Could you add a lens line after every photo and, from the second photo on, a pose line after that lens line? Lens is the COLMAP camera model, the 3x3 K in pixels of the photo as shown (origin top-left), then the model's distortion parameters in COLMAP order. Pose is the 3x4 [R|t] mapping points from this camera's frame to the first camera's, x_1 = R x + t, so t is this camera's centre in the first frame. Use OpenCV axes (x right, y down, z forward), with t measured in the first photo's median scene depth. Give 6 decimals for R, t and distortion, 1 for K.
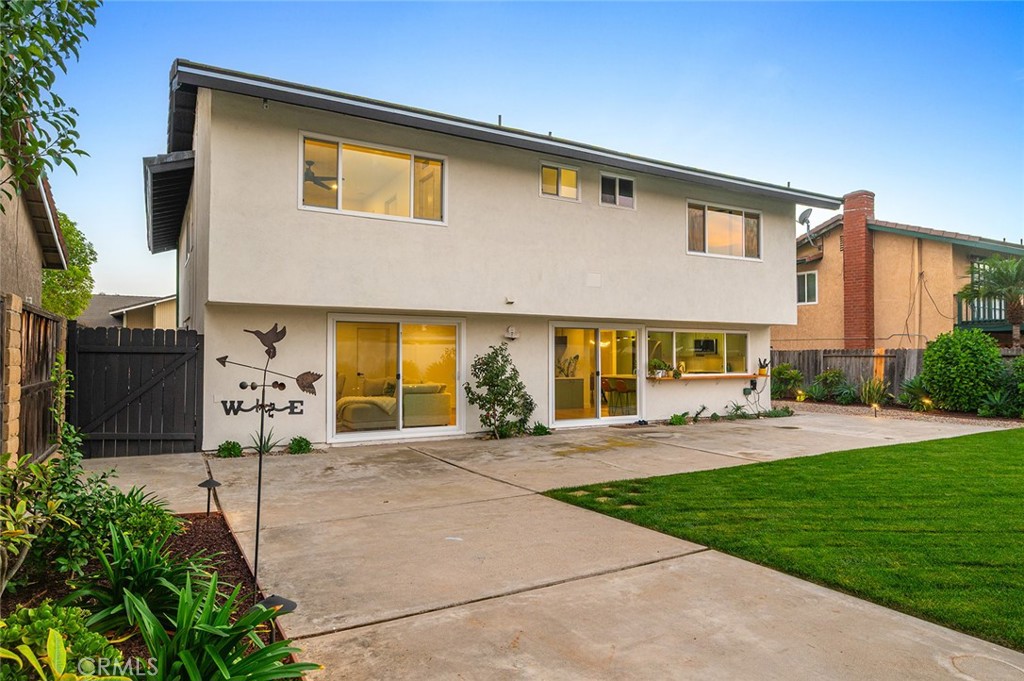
lens RADIAL K [[635.2, 0, 514.2], [0, 635.2, 330.3], [0, 0, 1]] dist [0.005543, 0.000961]
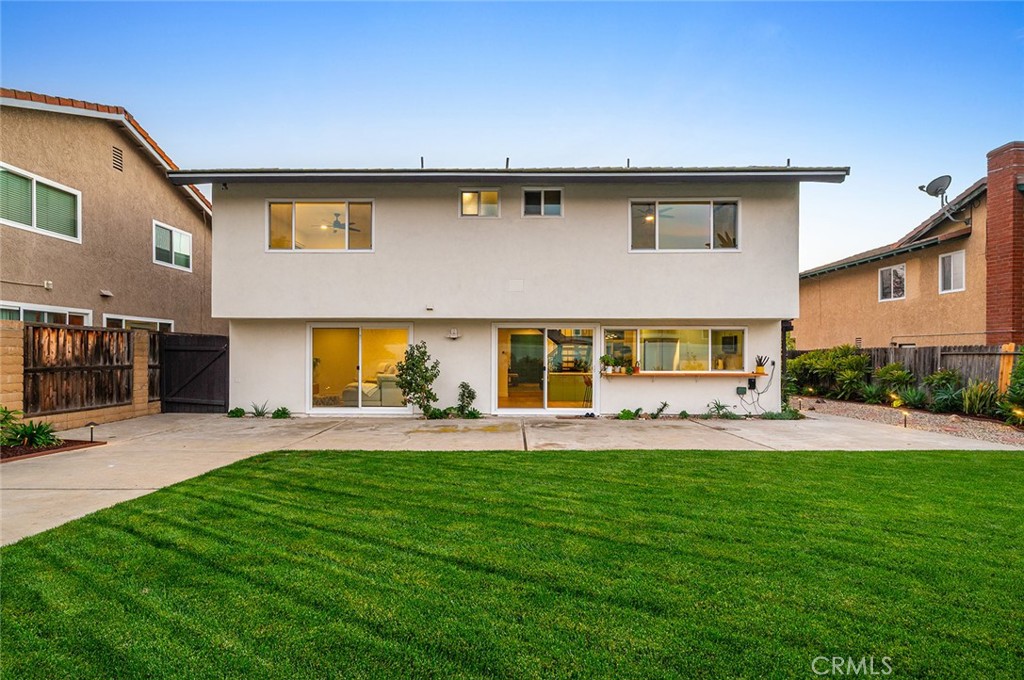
lens RADIAL K [[549.2, 0, 487.0], [0, 549.2, 352.8], [0, 0, 1]] dist [-0.002364, 0.000442]
pose [[0.852518, -0.002891, -0.522690, 0.514010], [0.019535, 0.999462, 0.026335, 0.012067], [0.522333, -0.032662, 0.852116, 0.120623]]
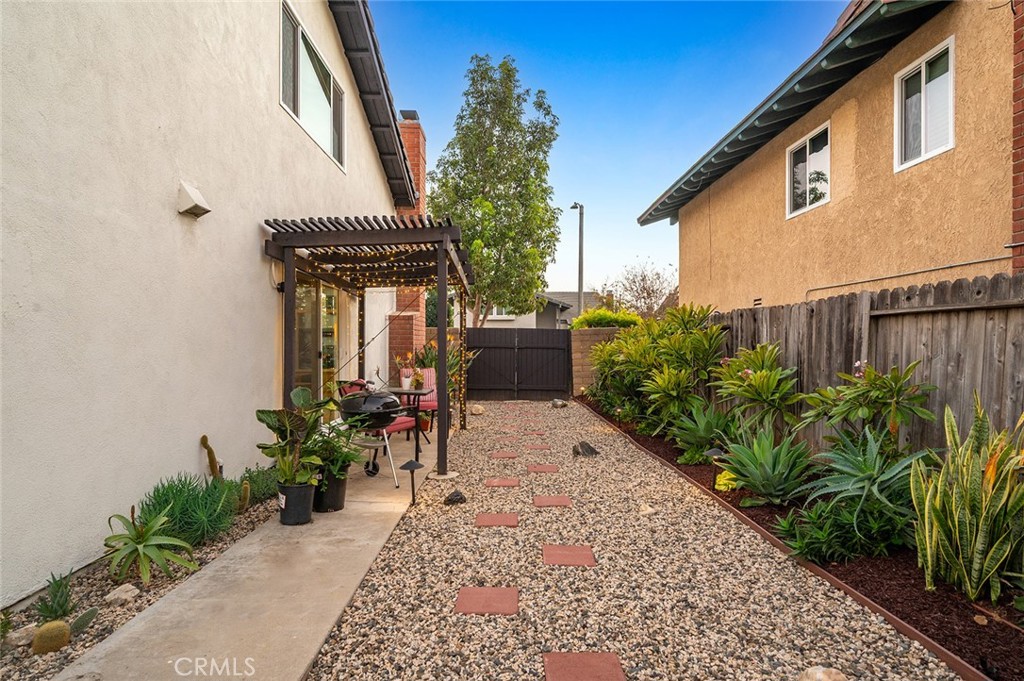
lens RADIAL K [[582.5, 0, 508.8], [0, 582.5, 340.9], [0, 0, 1]] dist [0.000988, 0.000305]
pose [[0.869522, -0.008462, -0.493821, 0.687703], [0.023728, 0.999414, 0.024655, 0.059437], [0.493323, -0.033156, 0.869214, 1.050073]]
